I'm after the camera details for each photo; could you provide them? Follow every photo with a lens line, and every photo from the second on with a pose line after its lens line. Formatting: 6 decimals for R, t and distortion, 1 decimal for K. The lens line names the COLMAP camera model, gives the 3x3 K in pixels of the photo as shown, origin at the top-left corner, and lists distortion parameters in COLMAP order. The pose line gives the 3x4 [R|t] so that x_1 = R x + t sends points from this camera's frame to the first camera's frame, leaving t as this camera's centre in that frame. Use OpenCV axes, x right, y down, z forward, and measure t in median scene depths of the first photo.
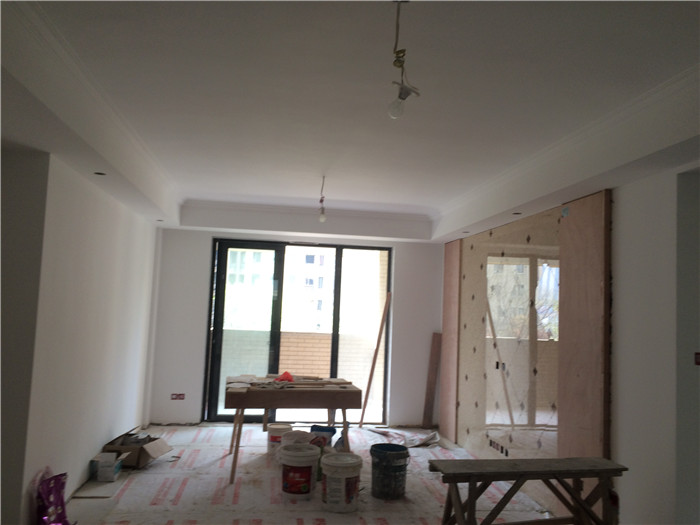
lens RADIAL K [[587.4, 0, 350.5], [0, 587.4, 260.0], [0, 0, 1]] dist [0.090952, -0.114842]
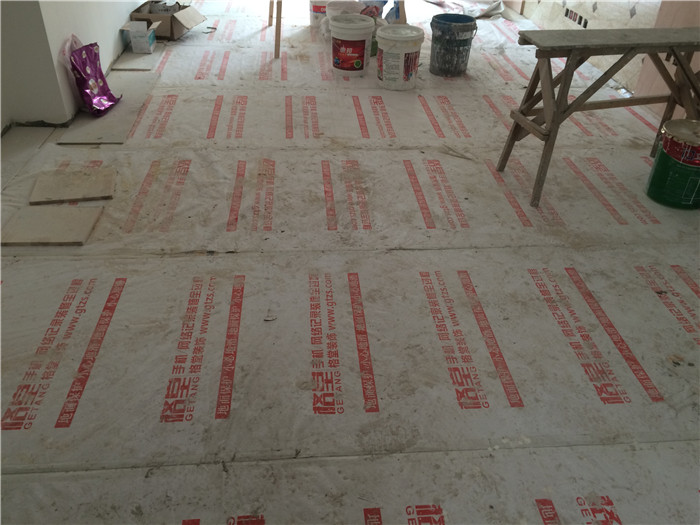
lens RADIAL K [[587.4, 0, 349.3], [0, 587.4, 260.0], [0, 0, 1]] dist [0.090952, -0.114842]
pose [[0.998681, 0.021288, -0.046720, -0.035129], [0.013123, 0.773912, 0.633157, 0.033854], [0.049636, -0.632935, 0.772612, 0.088636]]
